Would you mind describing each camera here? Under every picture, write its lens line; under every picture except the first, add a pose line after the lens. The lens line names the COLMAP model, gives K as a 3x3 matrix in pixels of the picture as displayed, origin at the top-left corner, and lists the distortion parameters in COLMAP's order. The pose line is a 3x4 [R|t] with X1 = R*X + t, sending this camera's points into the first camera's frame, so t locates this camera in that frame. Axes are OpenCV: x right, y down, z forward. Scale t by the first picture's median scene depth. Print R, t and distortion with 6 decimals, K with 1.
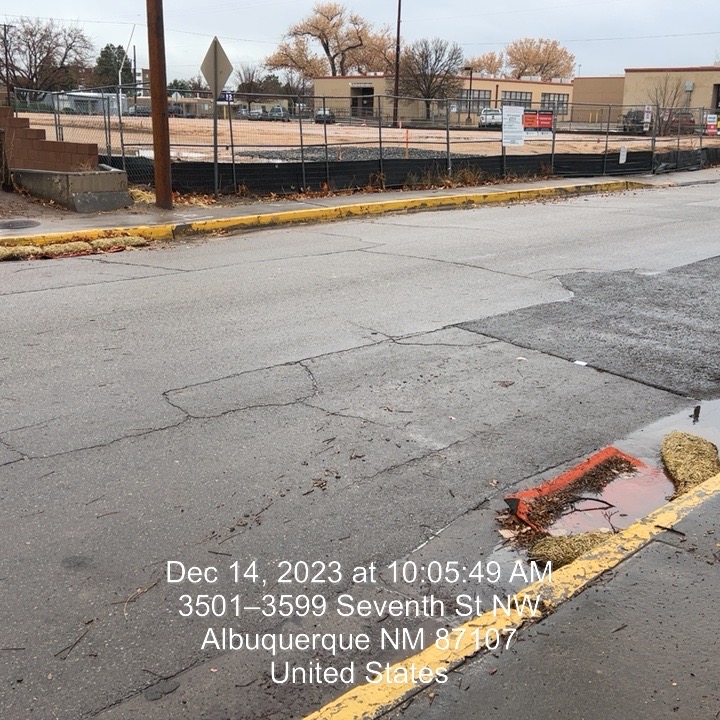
lens RADIAL K [[919.9, 0, 357.7], [0, 919.9, 361.4], [0, 0, 1]] dist [0.130893, -0.290463]
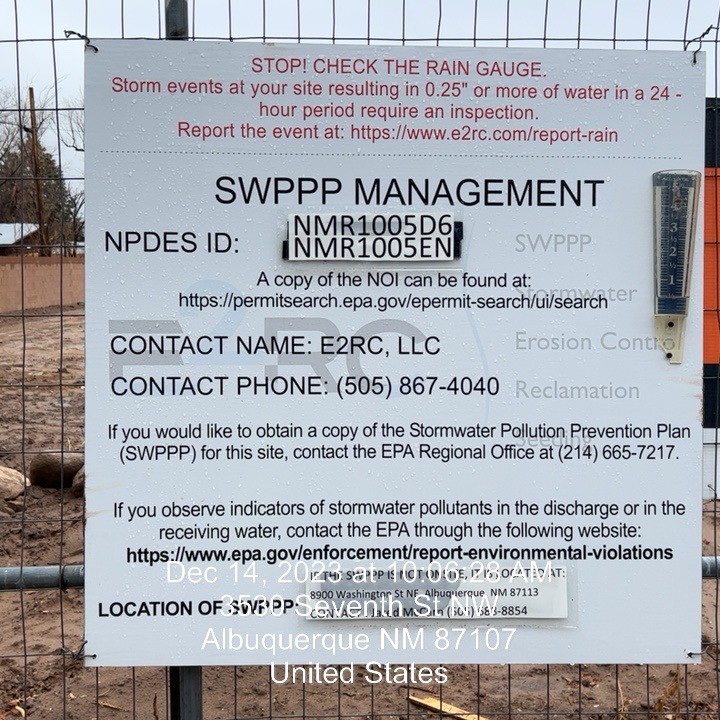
lens RADIAL K [[919.9, 0, 357.7], [0, 919.9, 361.4], [0, 0, 1]] dist [0.130893, -0.290463]
pose [[0.701939, 0.050275, -0.710460, 0.036667], [-0.166989, 0.981319, -0.095544, -0.043045], [0.692384, 0.185705, 0.697221, 0.166941]]
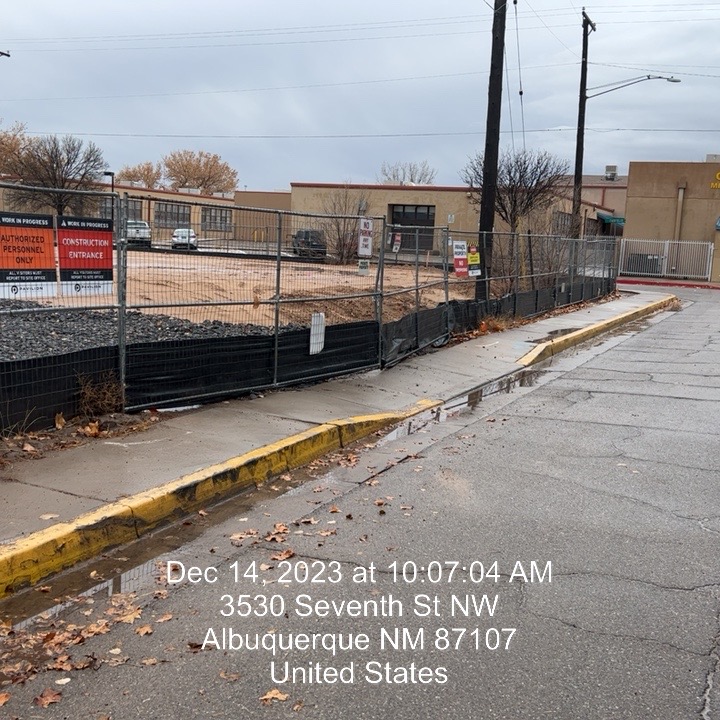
lens RADIAL K [[919.9, 0, 357.7], [0, 919.9, 361.4], [0, 0, 1]] dist [0.130893, -0.290463]
pose [[0.941431, -0.019100, 0.336663, 0.033129], [0.058824, 0.992388, -0.108192, -0.033012], [-0.332034, 0.121659, 0.935389, 0.123705]]
